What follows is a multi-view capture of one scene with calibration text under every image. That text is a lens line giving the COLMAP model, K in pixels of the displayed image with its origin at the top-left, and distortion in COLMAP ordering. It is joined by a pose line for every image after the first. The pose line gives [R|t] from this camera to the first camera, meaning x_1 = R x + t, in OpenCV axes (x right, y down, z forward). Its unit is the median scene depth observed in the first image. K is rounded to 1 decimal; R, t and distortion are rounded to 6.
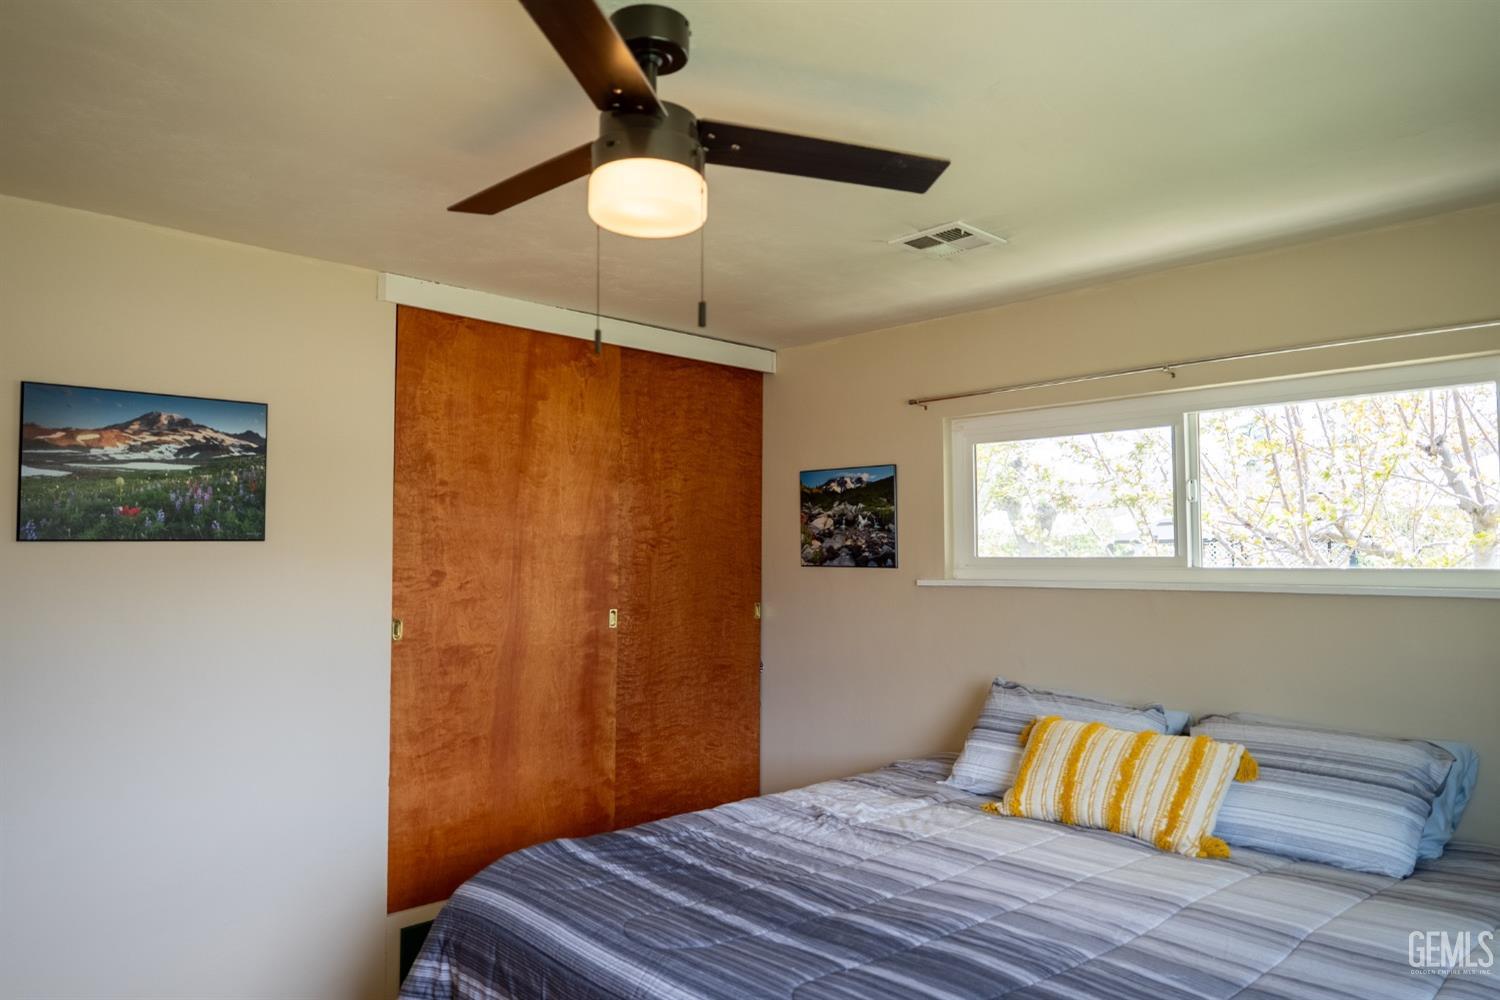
lens RADIAL K [[1000.9, 0, 755.3], [0, 1000.9, 497.6], [0, 0, 1]] dist [0.000158, 0.001185]
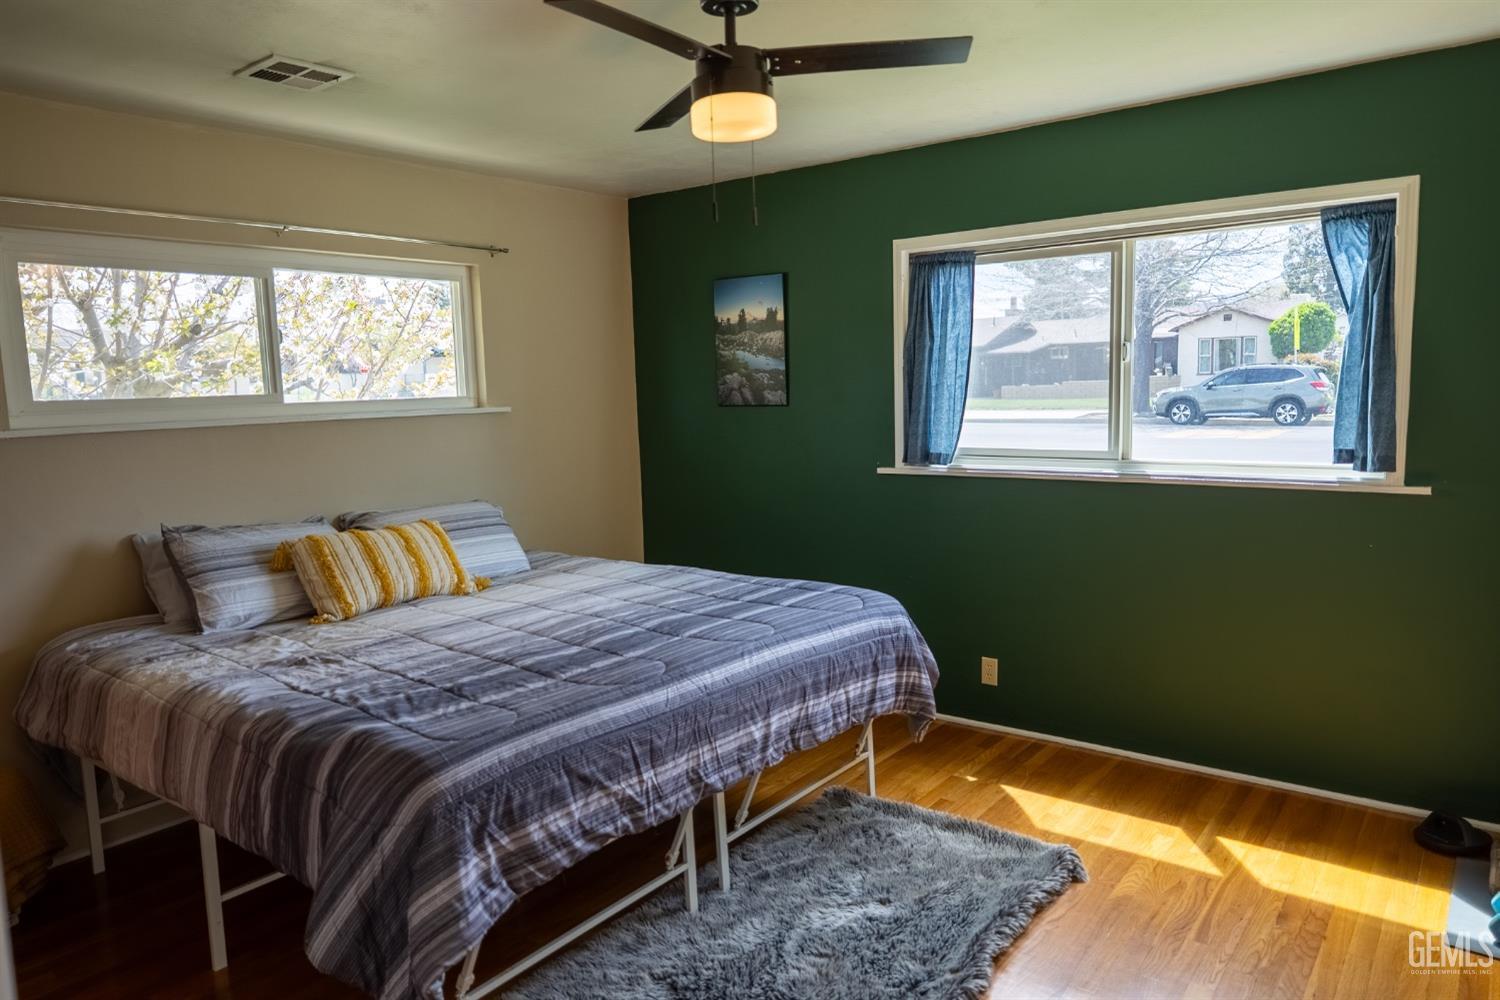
lens RADIAL K [[1000.9, 0, 754.8], [0, 1000.9, 504.8], [0, 0, 1]] dist [0.000158, 0.001185]
pose [[-0.132430, -0.118587, 0.984073, -1.025294], [-0.026462, 0.992886, 0.116088, 0.047090], [-0.990839, -0.010667, -0.134626, 0.769195]]
